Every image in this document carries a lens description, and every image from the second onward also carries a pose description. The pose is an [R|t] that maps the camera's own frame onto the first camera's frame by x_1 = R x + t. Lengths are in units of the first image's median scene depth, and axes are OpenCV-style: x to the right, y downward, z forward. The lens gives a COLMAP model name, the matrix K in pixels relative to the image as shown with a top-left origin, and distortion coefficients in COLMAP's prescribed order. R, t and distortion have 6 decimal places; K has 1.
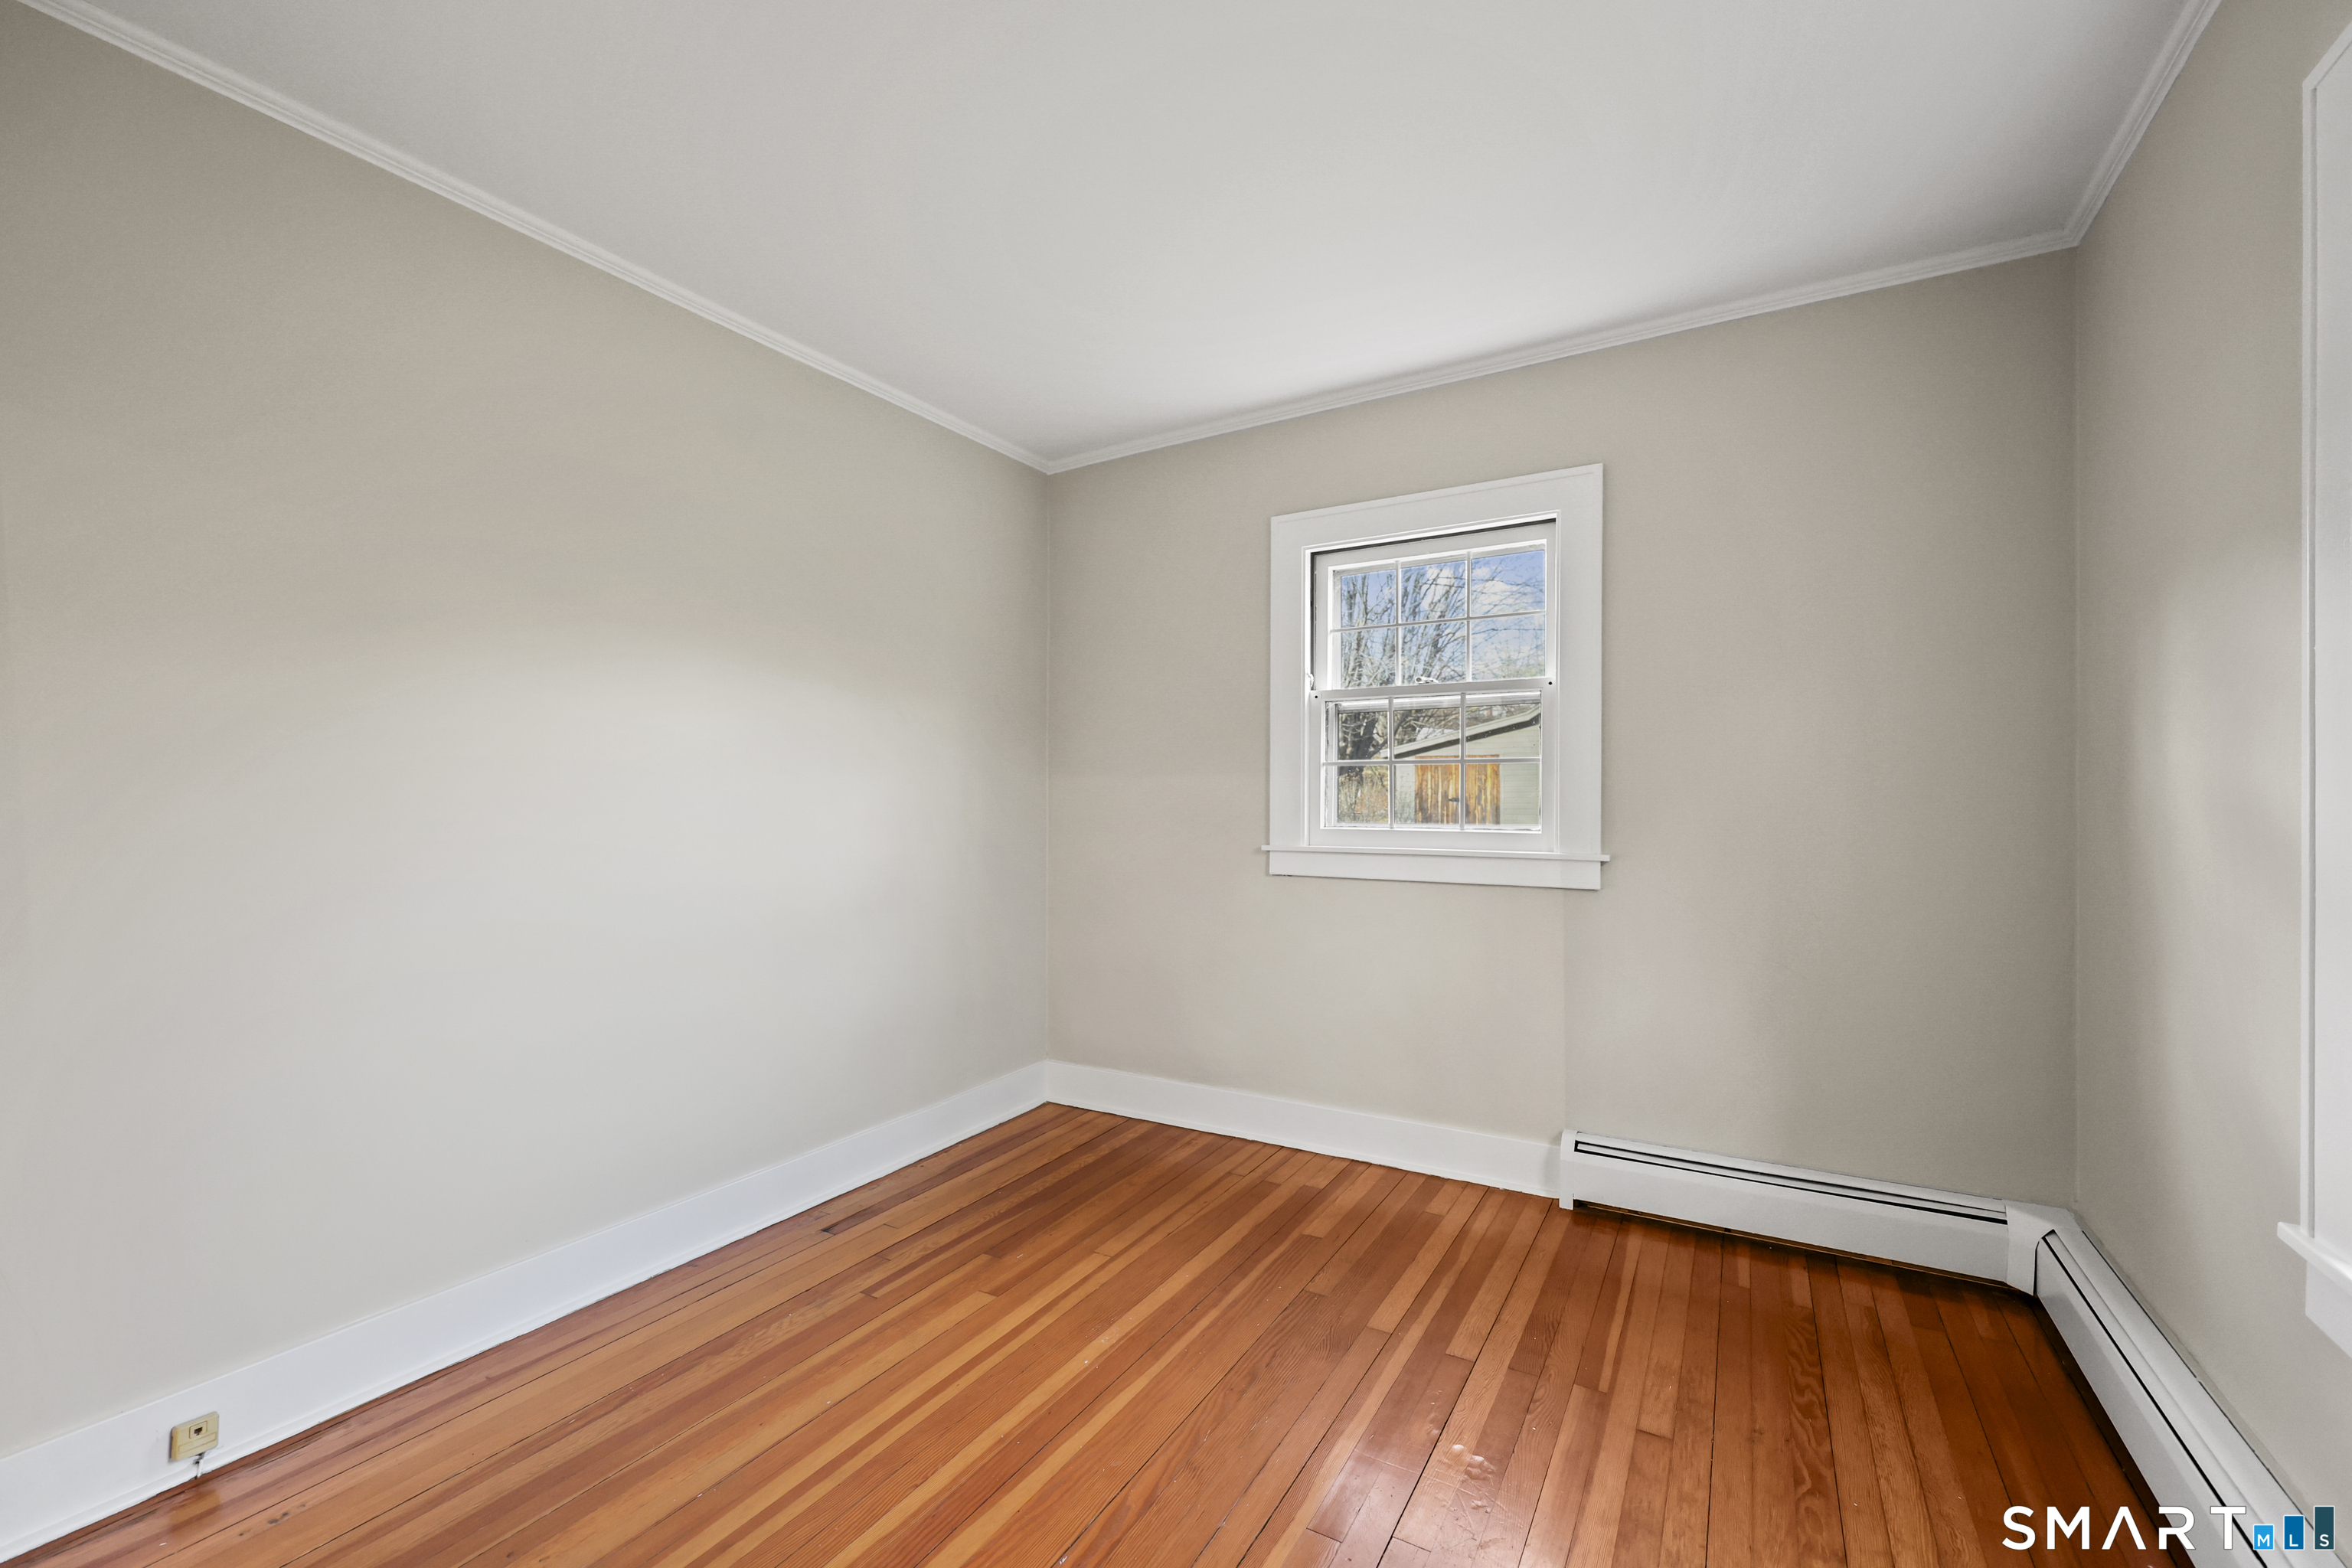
lens RADIAL K [[968.9, 0, 1227.6], [0, 968.9, 802.2], [0, 0, 1]] dist [0.003731, -0.000823]
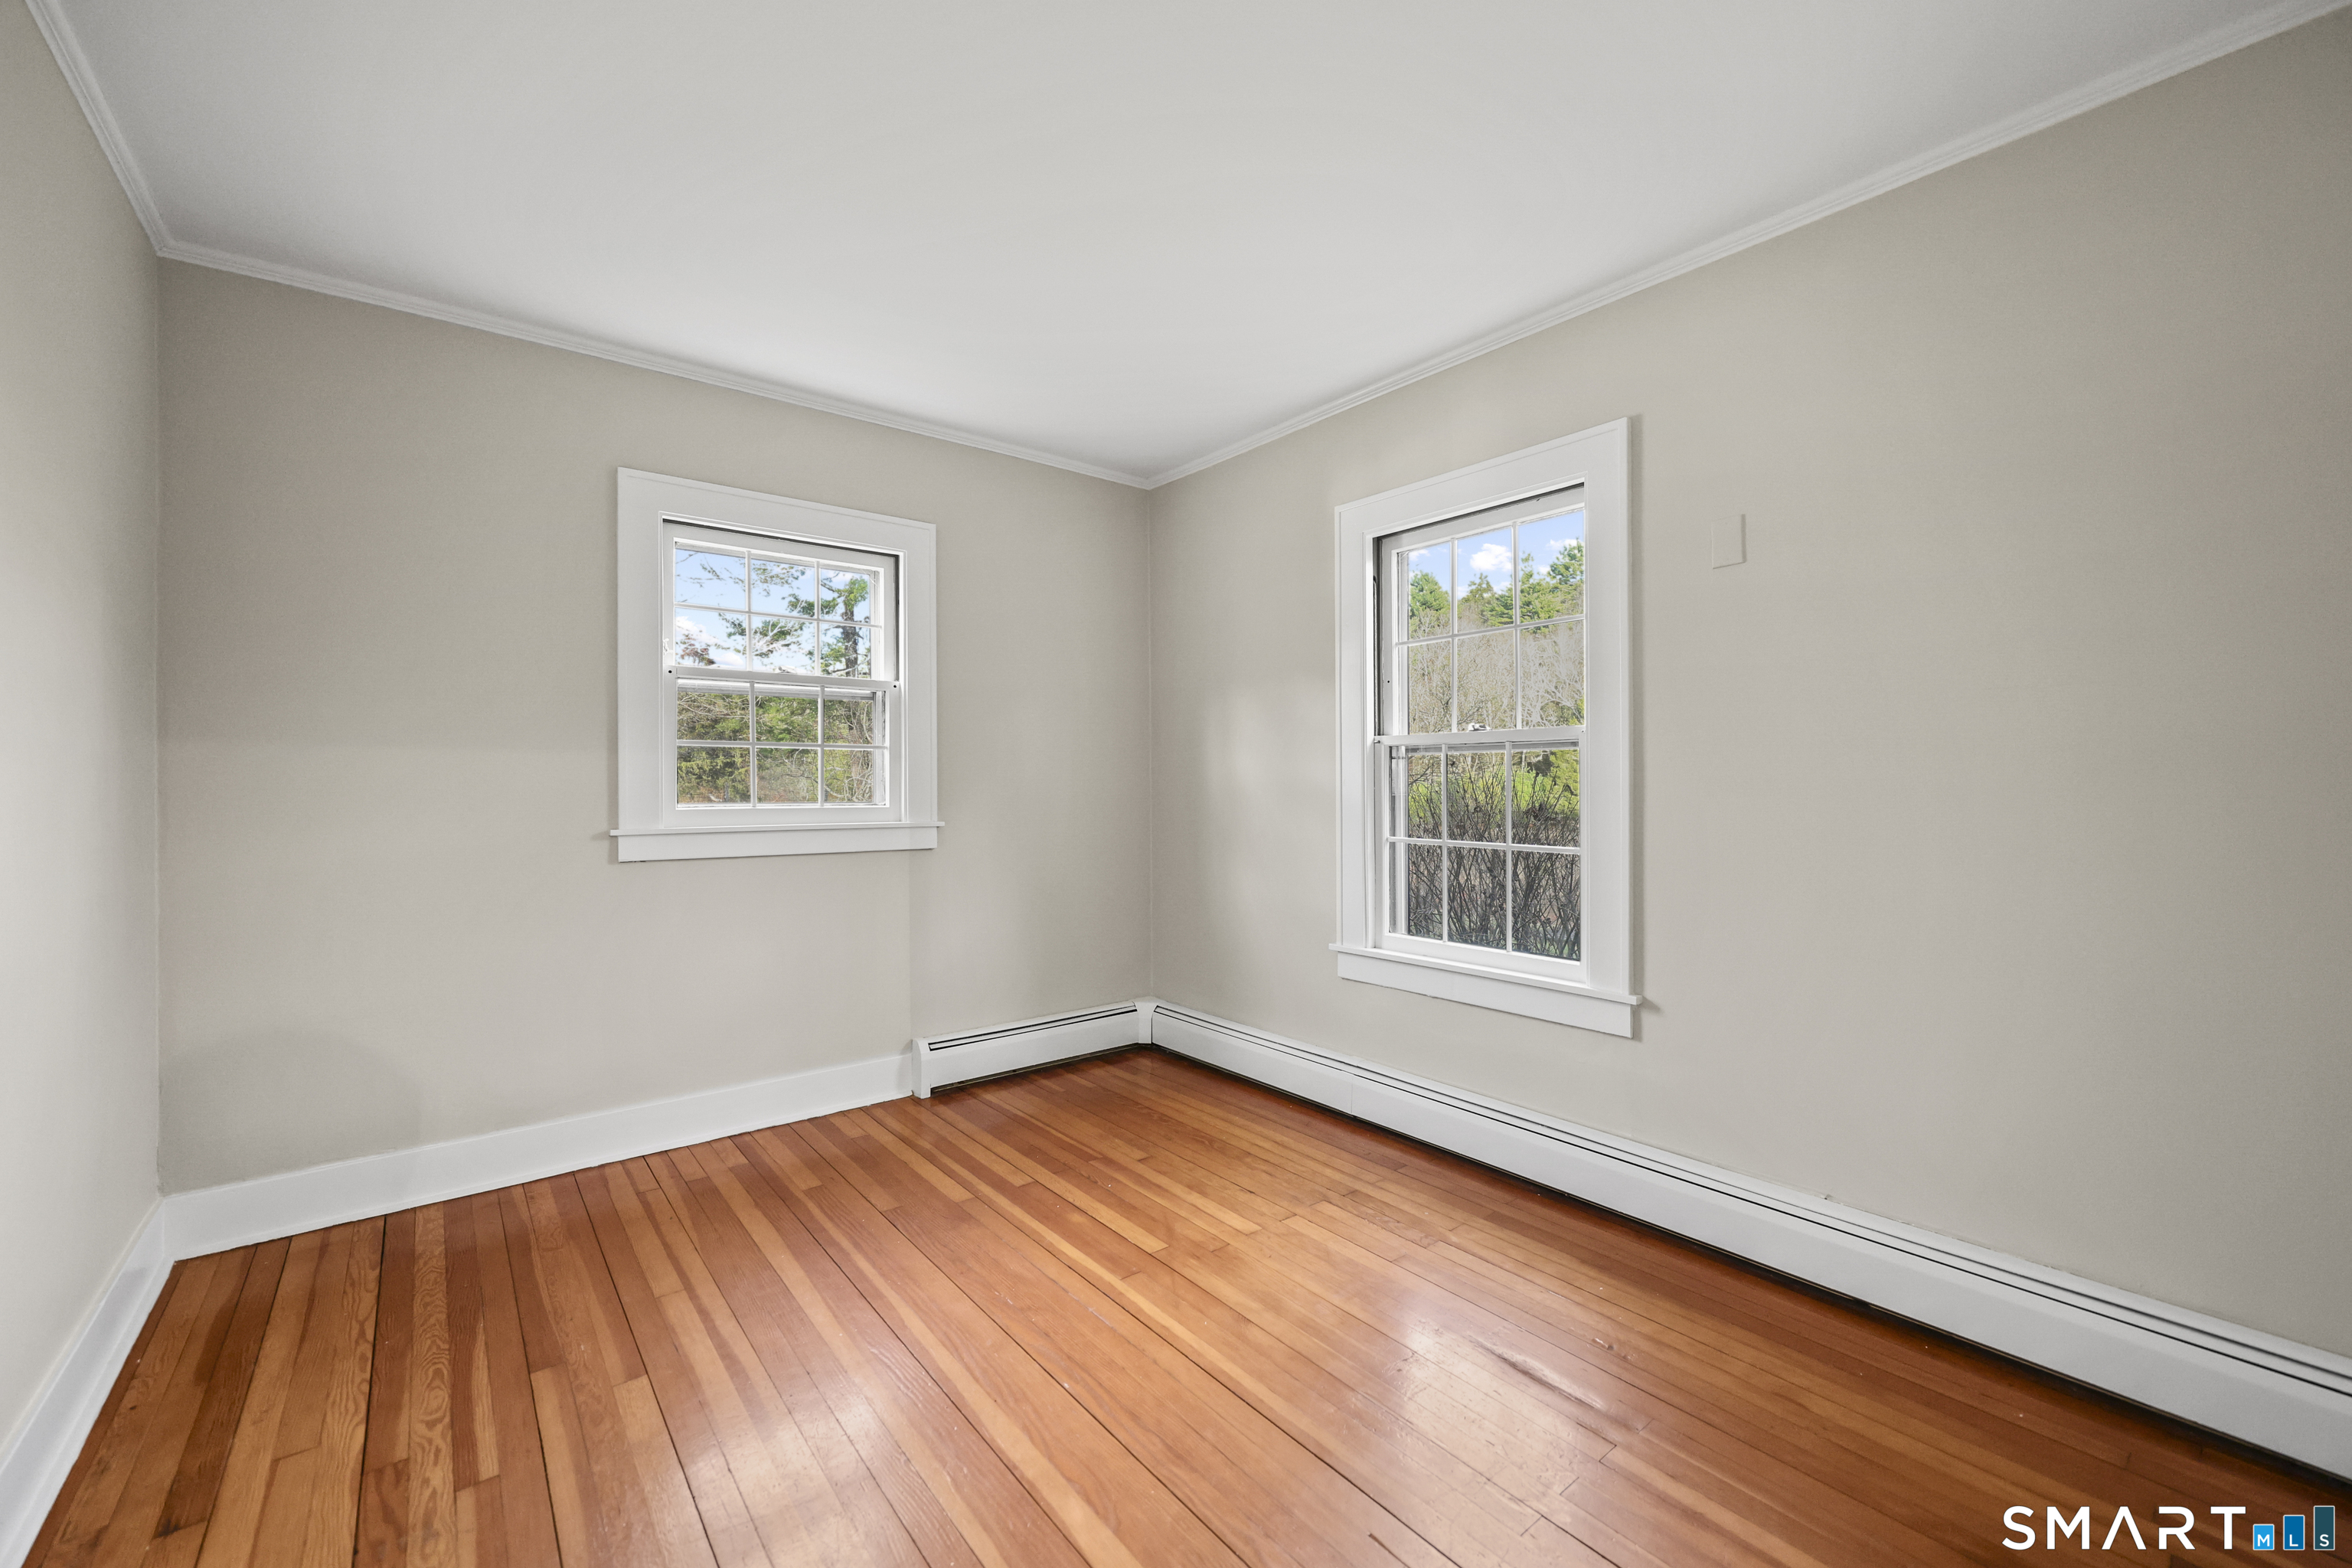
lens RADIAL K [[968.9, 0, 1131.4], [0, 968.9, 791.5], [0, 0, 1]] dist [0.003731, -0.000823]
pose [[0.371525, -0.003273, 0.928417, -0.725807], [0.009029, 0.999959, -0.000088, 0.015600], [-0.928379, 0.008415, 0.371540, 0.262269]]
